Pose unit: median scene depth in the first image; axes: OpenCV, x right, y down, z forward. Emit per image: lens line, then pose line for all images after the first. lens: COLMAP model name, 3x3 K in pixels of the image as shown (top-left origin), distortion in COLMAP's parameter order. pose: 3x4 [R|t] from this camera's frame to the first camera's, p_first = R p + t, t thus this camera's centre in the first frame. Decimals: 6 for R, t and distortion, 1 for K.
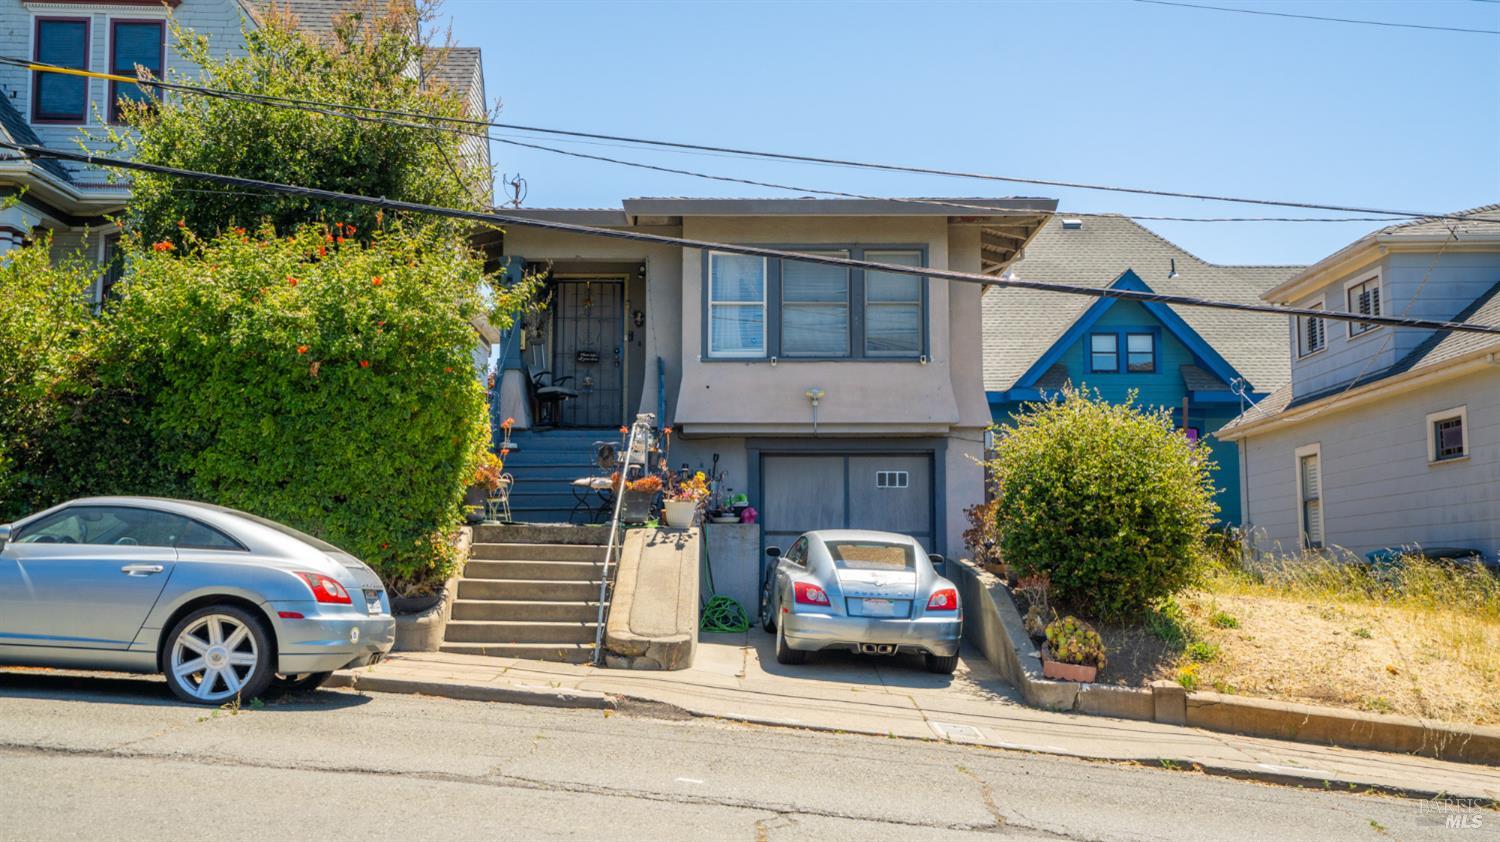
lens RADIAL K [[1440.0, 0, 753.6], [0, 1440.0, 420.7], [0, 0, 1]] dist [0.066167, 0.014185]
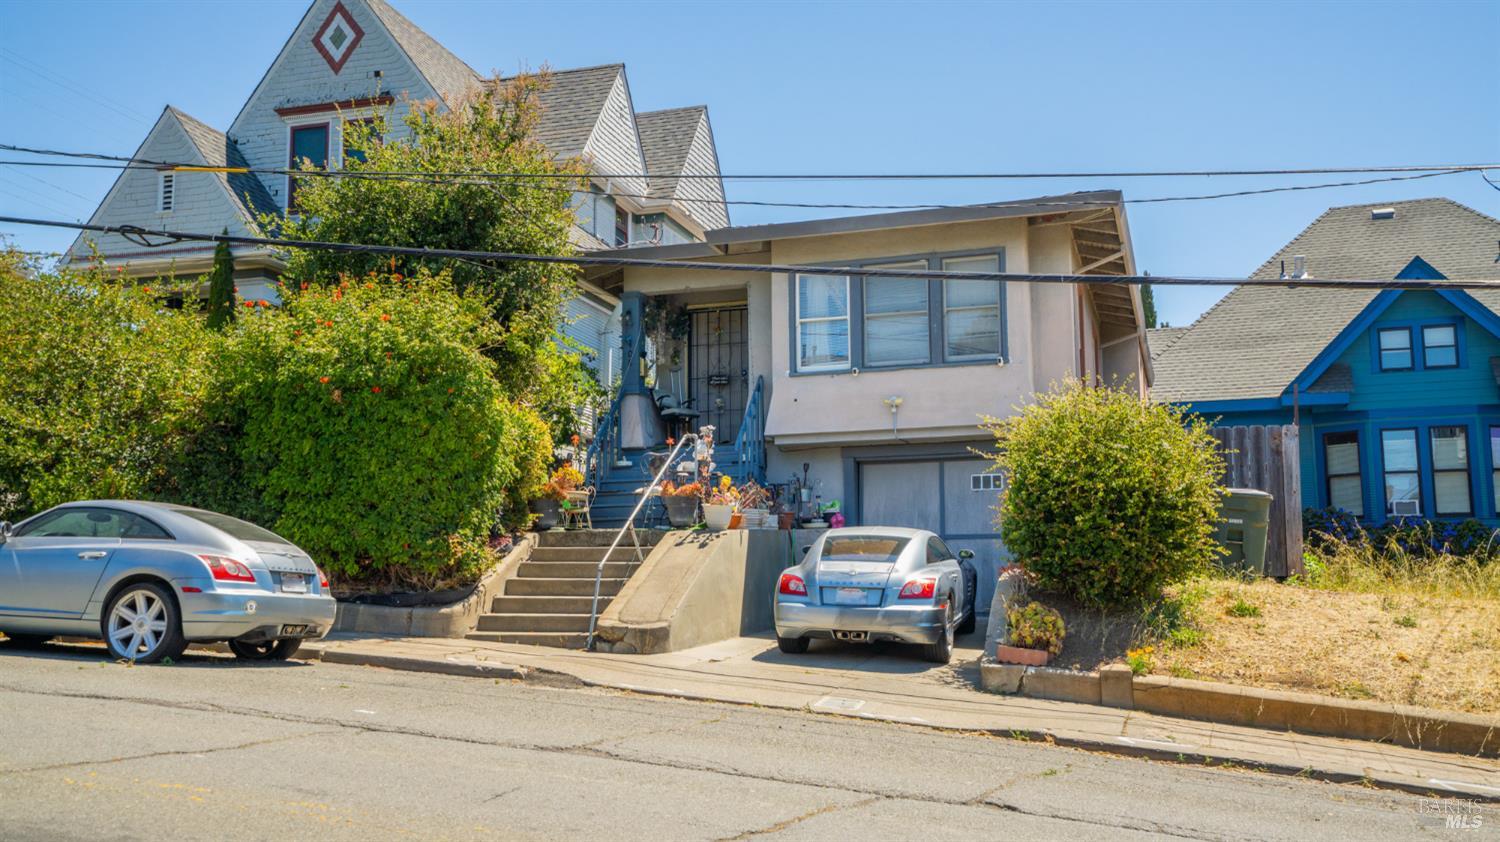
lens RADIAL K [[1440.0, 0, 753.6], [0, 1440.0, 420.7], [0, 0, 1]] dist [0.066167, 0.014185]
pose [[0.950700, -0.050841, -0.305917, 0.345254], [0.041792, 0.998475, -0.036062, 0.037436], [0.307284, 0.021499, 0.951375, -0.016692]]
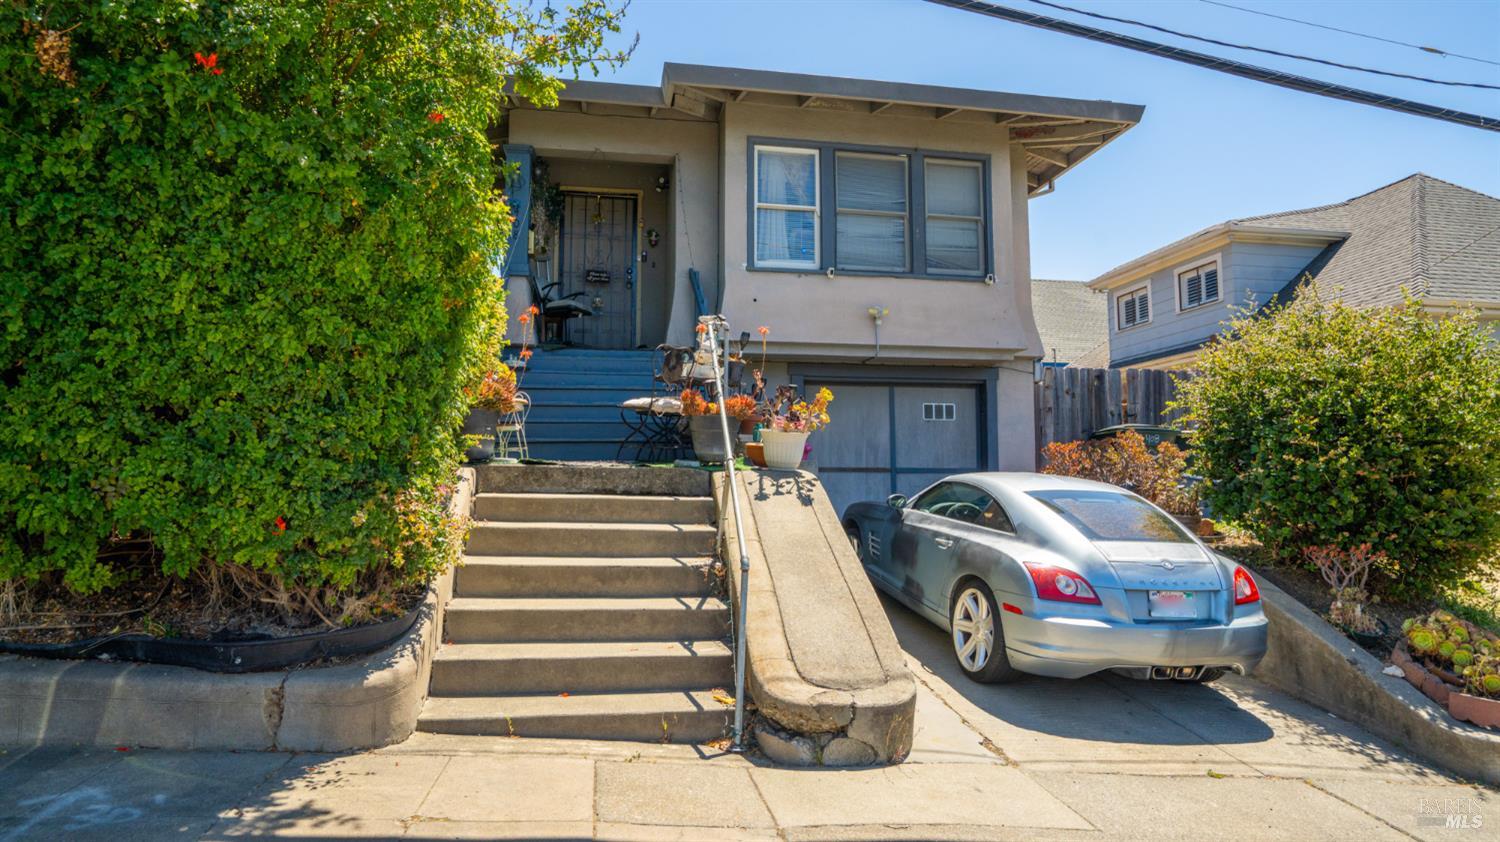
lens RADIAL K [[798.3, 0, 750.4], [0, 798.3, 421.2], [0, 0, 1]] dist [-0.044725, 0.031848]
pose [[0.986935, 0.010444, 0.160783, -0.145576], [-0.016032, 0.999310, 0.033494, 0.043141], [-0.160322, -0.035634, 0.986421, 0.701532]]
